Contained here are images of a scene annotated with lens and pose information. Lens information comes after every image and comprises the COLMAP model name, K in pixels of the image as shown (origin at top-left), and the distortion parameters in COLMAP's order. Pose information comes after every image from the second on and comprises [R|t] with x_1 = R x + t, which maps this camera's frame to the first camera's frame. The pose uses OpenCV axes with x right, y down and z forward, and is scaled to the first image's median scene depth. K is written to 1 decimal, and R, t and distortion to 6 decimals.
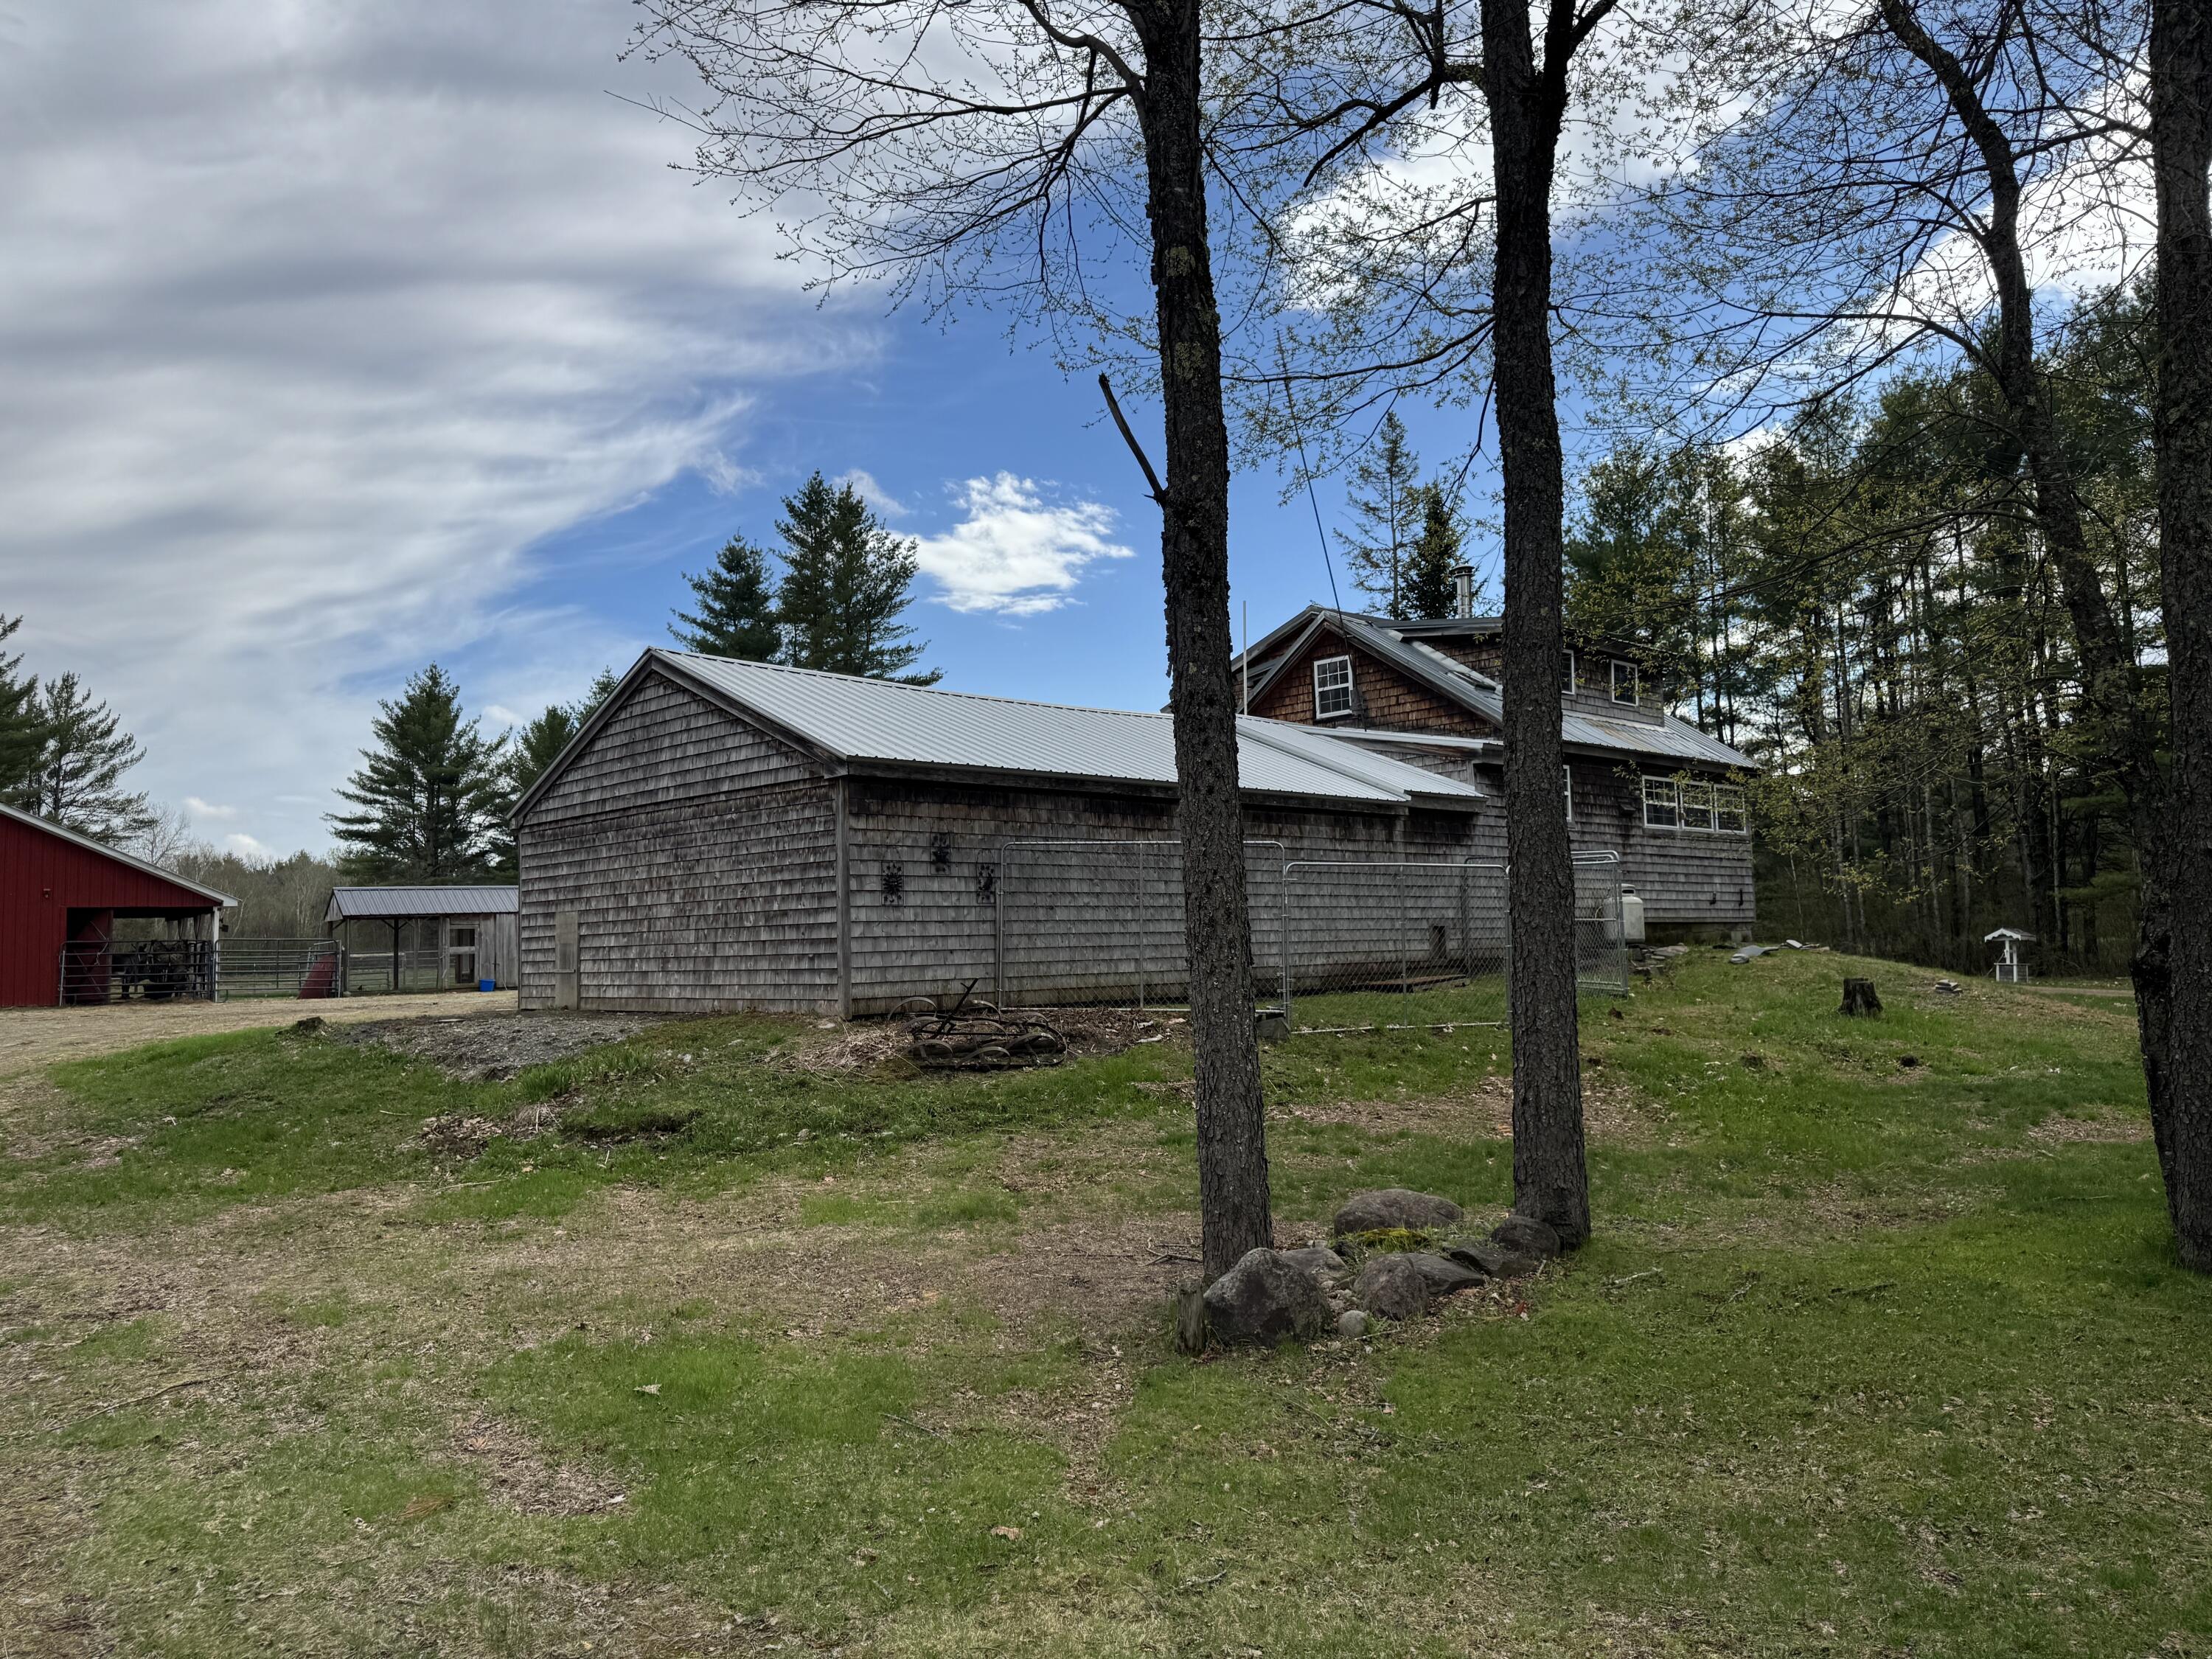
lens RADIAL K [[1556.3, 0, 1105.5], [0, 1556.3, 854.7], [0, 0, 1]] dist [0.040107, -0.056003]
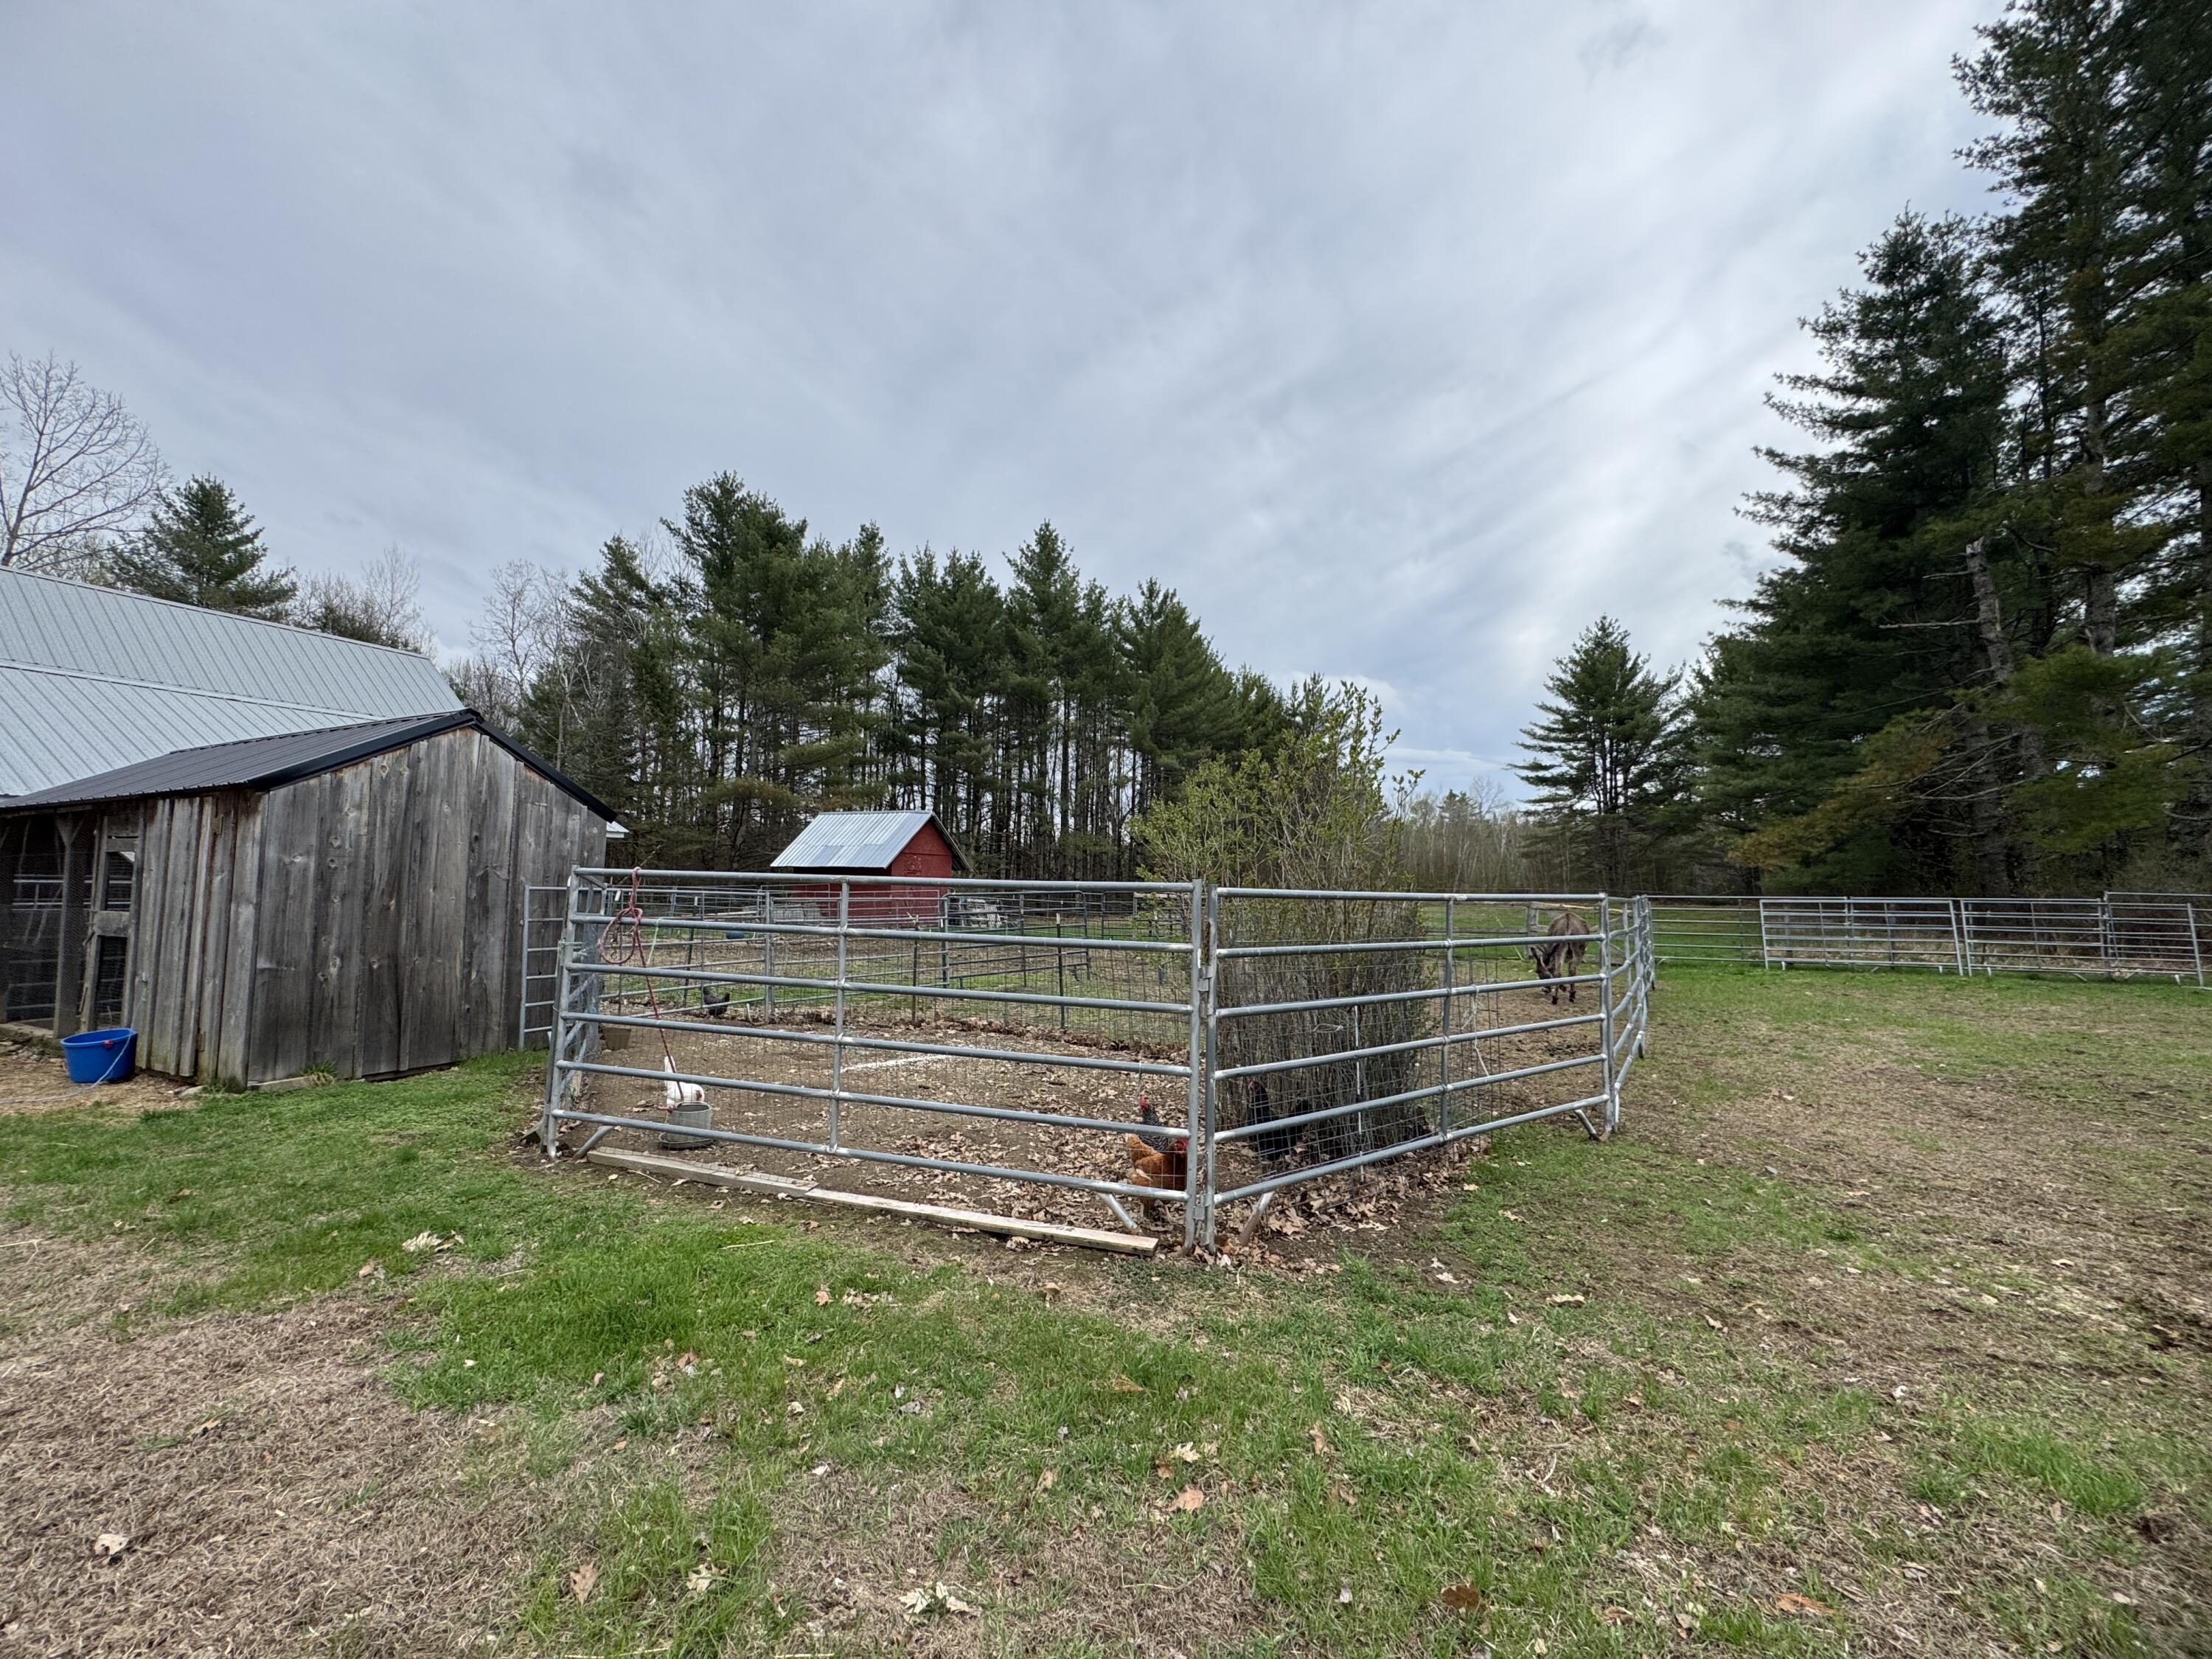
lens RADIAL K [[884.0, 0, 1102.6], [0, 884.0, 826.8], [0, 0, 1]] dist [-0.001988, 0.000086]
pose [[0.471883, -0.023018, -0.881361, -0.065459], [0.025257, 0.999602, -0.012584, 0.021184], [0.881300, -0.016322, 0.472276, 0.424602]]
